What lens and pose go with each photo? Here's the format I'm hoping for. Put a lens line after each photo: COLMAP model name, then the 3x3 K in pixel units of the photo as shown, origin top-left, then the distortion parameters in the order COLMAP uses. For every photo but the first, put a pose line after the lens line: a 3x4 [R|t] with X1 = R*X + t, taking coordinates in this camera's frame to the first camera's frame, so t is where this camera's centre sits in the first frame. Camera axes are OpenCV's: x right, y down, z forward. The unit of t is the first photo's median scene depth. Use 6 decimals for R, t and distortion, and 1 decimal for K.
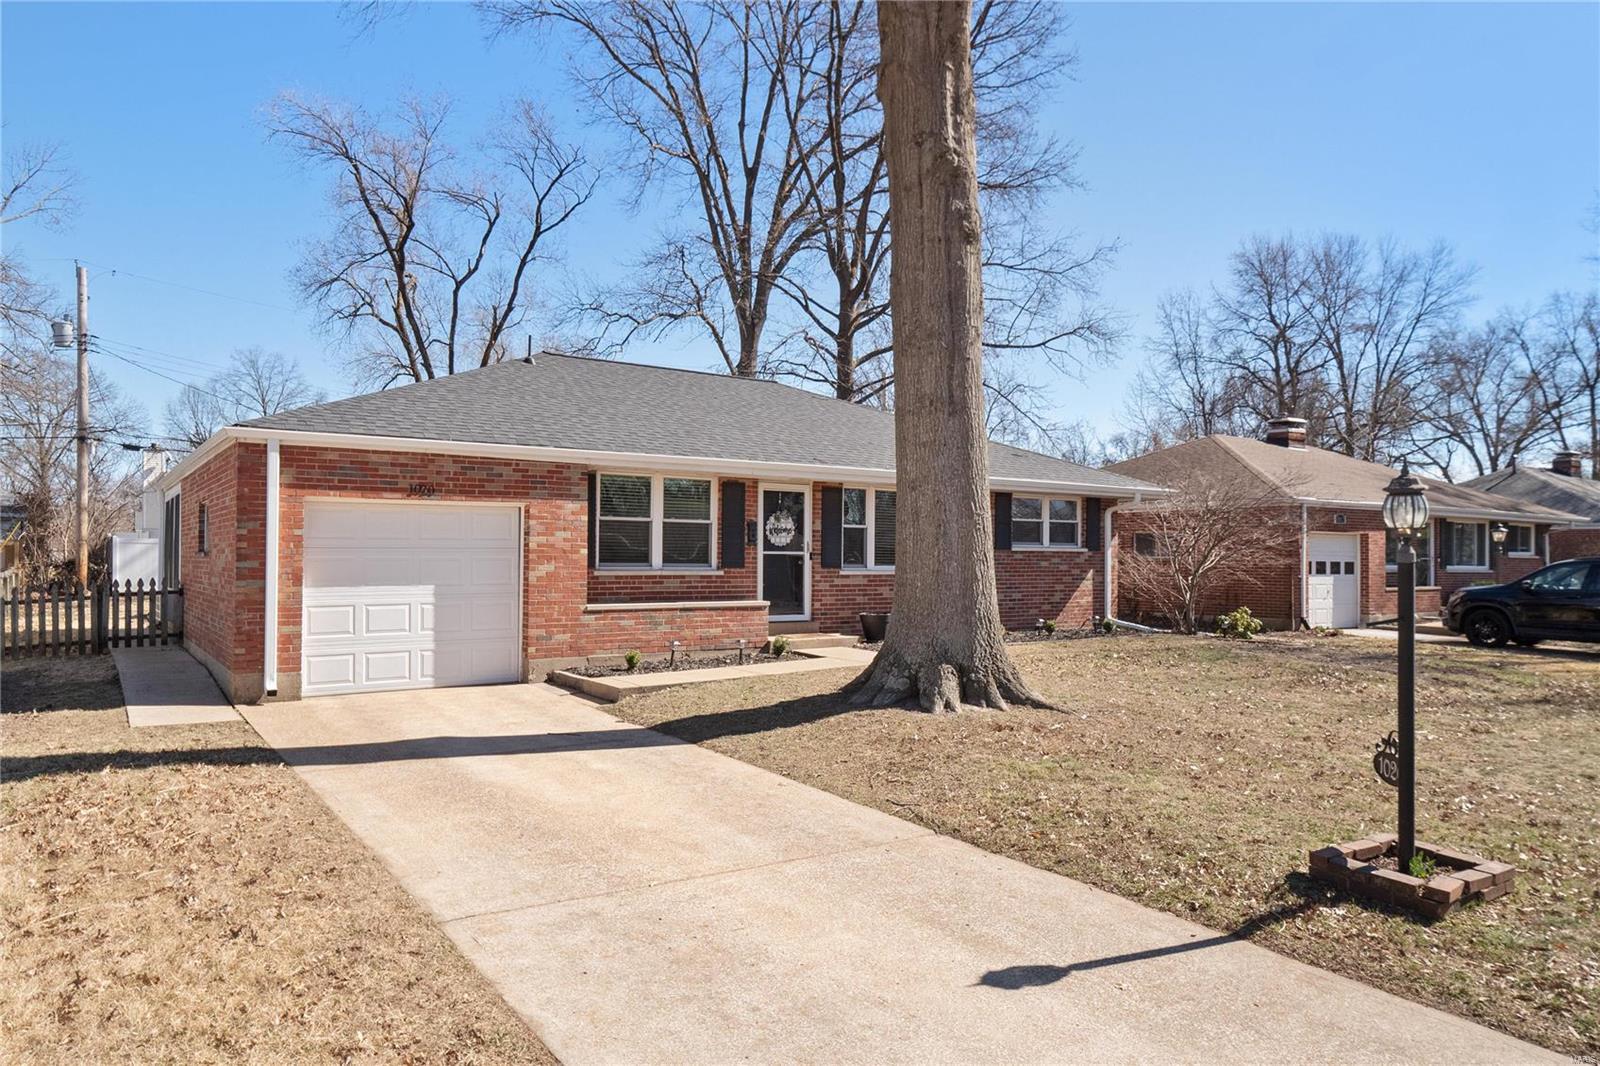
lens RADIAL K [[1040.6, 0, 805.1], [0, 1040.6, 534.8], [0, 0, 1]] dist [0.005408, 0.000326]
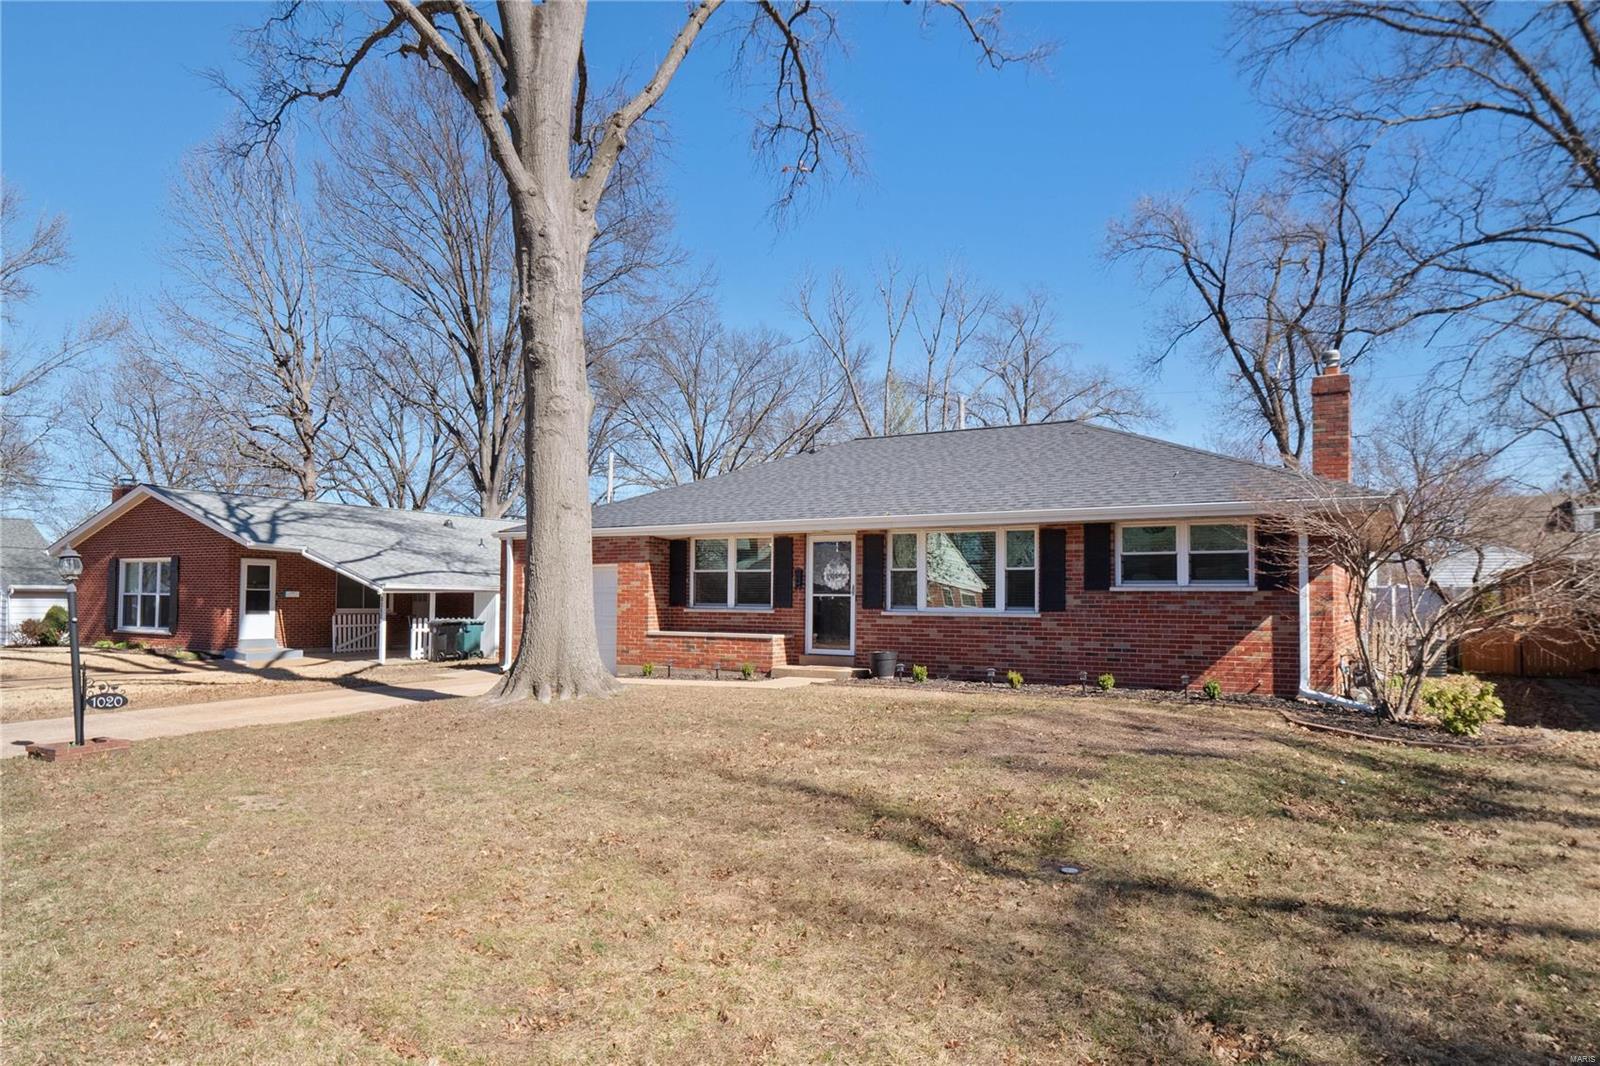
lens RADIAL K [[1040.6, 0, 805.4], [0, 1040.6, 542.3], [0, 0, 1]] dist [0.005408, 0.000326]
pose [[0.395417, -0.055498, -0.916823, 1.008069], [0.015582, 0.998435, -0.053718, 0.020013], [0.918370, 0.006955, 0.395663, 0.508864]]
